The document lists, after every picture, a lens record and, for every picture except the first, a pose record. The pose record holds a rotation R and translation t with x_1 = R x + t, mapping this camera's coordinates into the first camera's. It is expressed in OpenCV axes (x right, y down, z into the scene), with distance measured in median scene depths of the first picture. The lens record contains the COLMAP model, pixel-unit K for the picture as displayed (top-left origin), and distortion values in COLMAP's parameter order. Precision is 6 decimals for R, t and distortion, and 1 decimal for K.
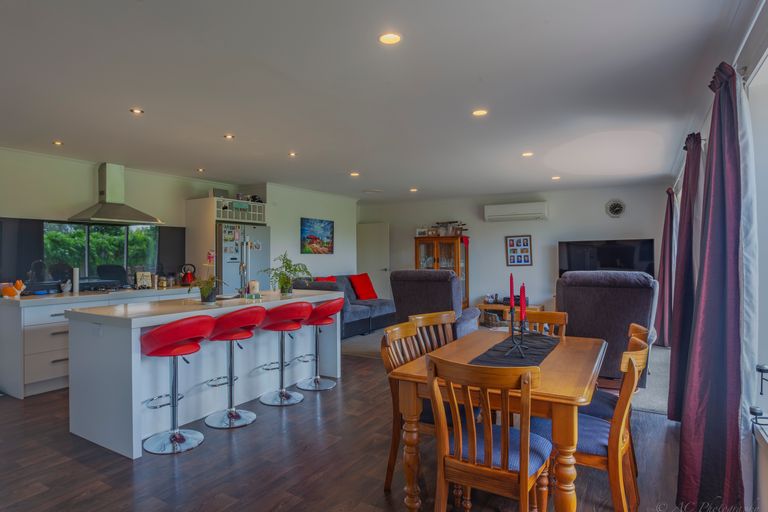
lens RADIAL K [[457.0, 0, 347.9], [0, 457.0, 249.6], [0, 0, 1]] dist [-0.027626, 0.001166]
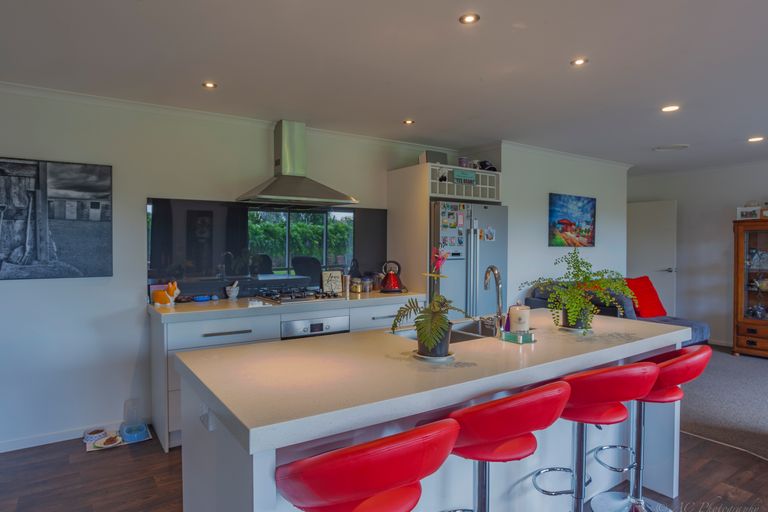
lens RADIAL K [[457.0, 0, 347.9], [0, 457.0, 249.6], [0, 0, 1]] dist [-0.027626, 0.001166]
pose [[0.910476, 0.010817, -0.413421, -0.115618], [-0.001151, 0.999720, 0.023622, -0.002356], [0.413561, -0.021031, 0.910234, 0.320408]]
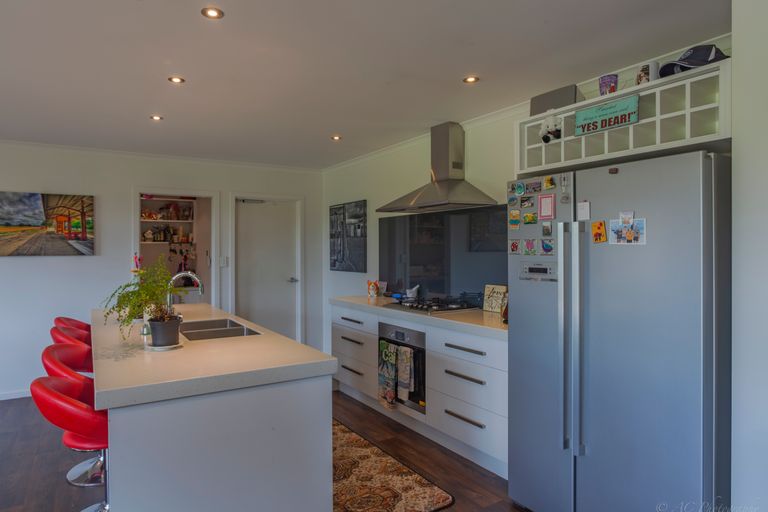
lens RADIAL K [[457.0, 0, 347.9], [0, 457.0, 249.6], [0, 0, 1]] dist [-0.027626, 0.001166]
pose [[-0.449112, 0.005852, -0.893456, 0.145049], [0.014920, 0.999888, -0.000950, 0.001113], [0.893351, -0.013757, -0.449150, 1.007061]]
